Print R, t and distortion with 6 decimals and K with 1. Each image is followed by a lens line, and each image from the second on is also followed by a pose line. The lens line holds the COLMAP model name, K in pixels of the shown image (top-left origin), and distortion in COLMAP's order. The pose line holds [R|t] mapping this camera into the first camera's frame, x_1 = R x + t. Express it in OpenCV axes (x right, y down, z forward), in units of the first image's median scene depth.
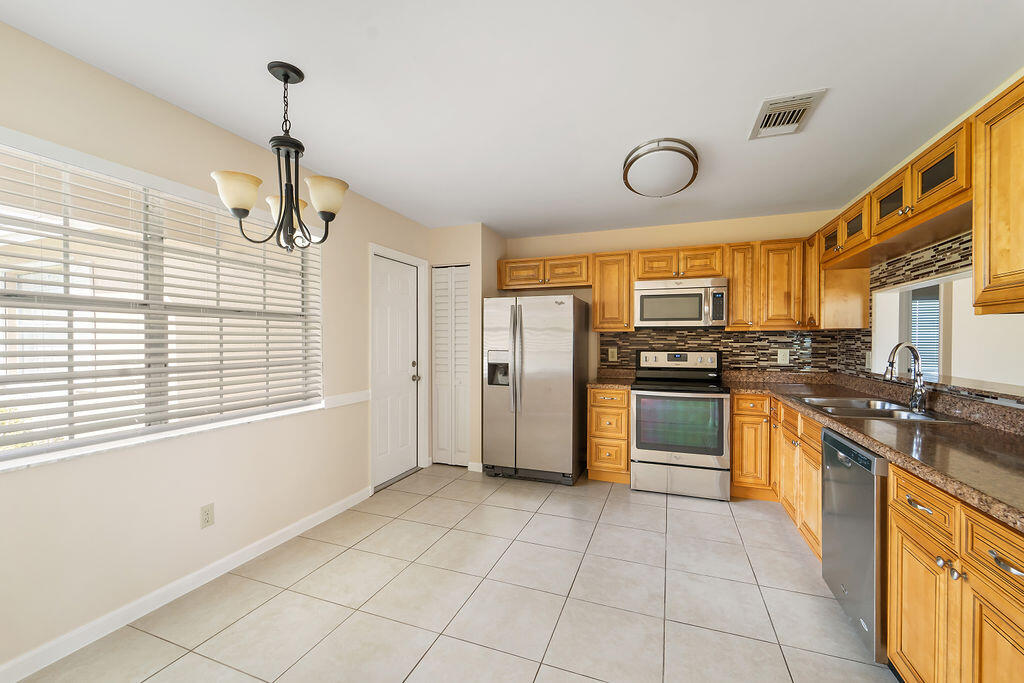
lens RADIAL K [[420.0, 0, 506.3], [0, 420.0, 345.8], [0, 0, 1]] dist [-0.000811, 0.000127]
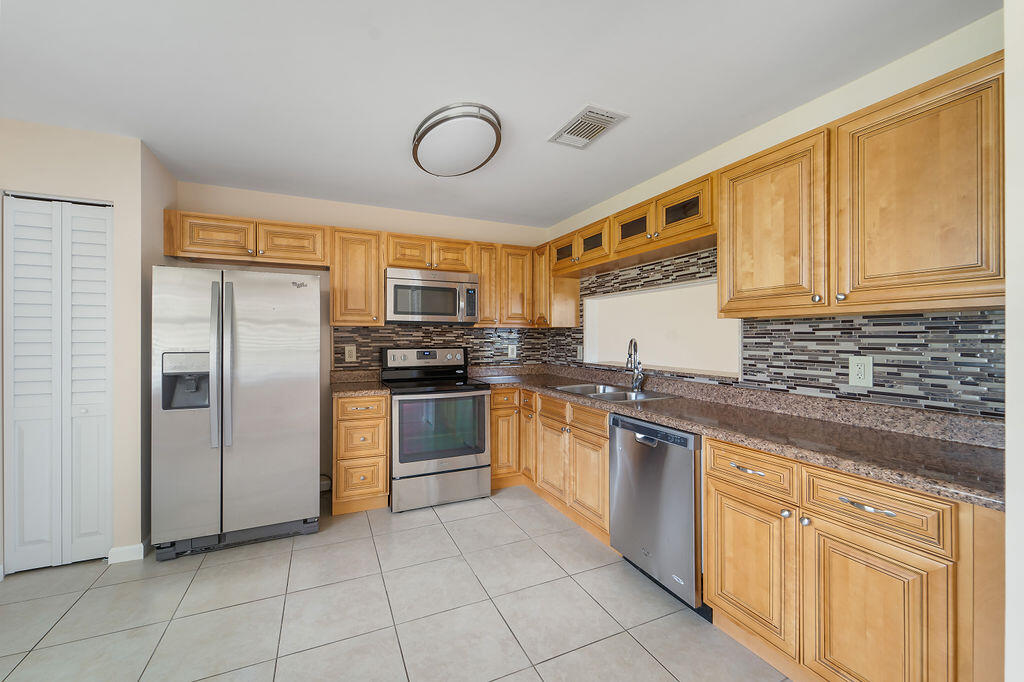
lens RADIAL K [[420.0, 0, 526.1], [0, 420.0, 337.3], [0, 0, 1]] dist [-0.000811, 0.000127]
pose [[0.688157, 0.000486, 0.725562, -0.133525], [0.007916, 0.999935, -0.008178, -0.002425], [-0.725519, 0.011371, 0.688108, 0.226703]]
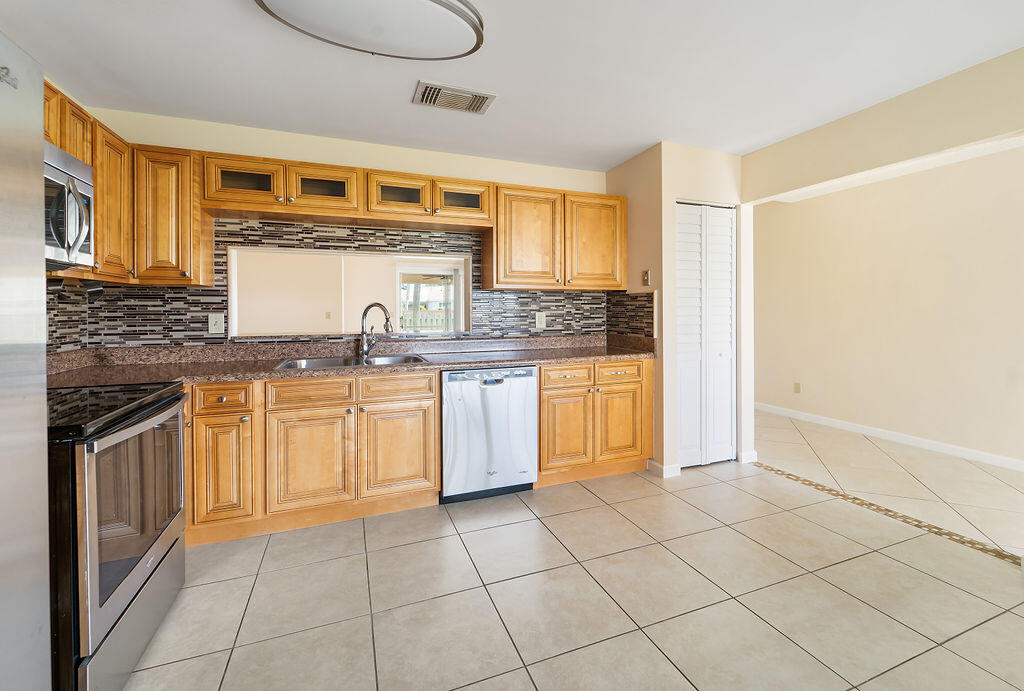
lens RADIAL K [[420.0, 0, 495.5], [0, 420.0, 309.3], [0, 0, 1]] dist [-0.000811, 0.000127]
pose [[-0.647051, 0.002456, 0.762443, -0.155088], [0.012342, 0.999898, 0.007253, 0.004752], [-0.762347, 0.014104, -0.647015, 0.987443]]
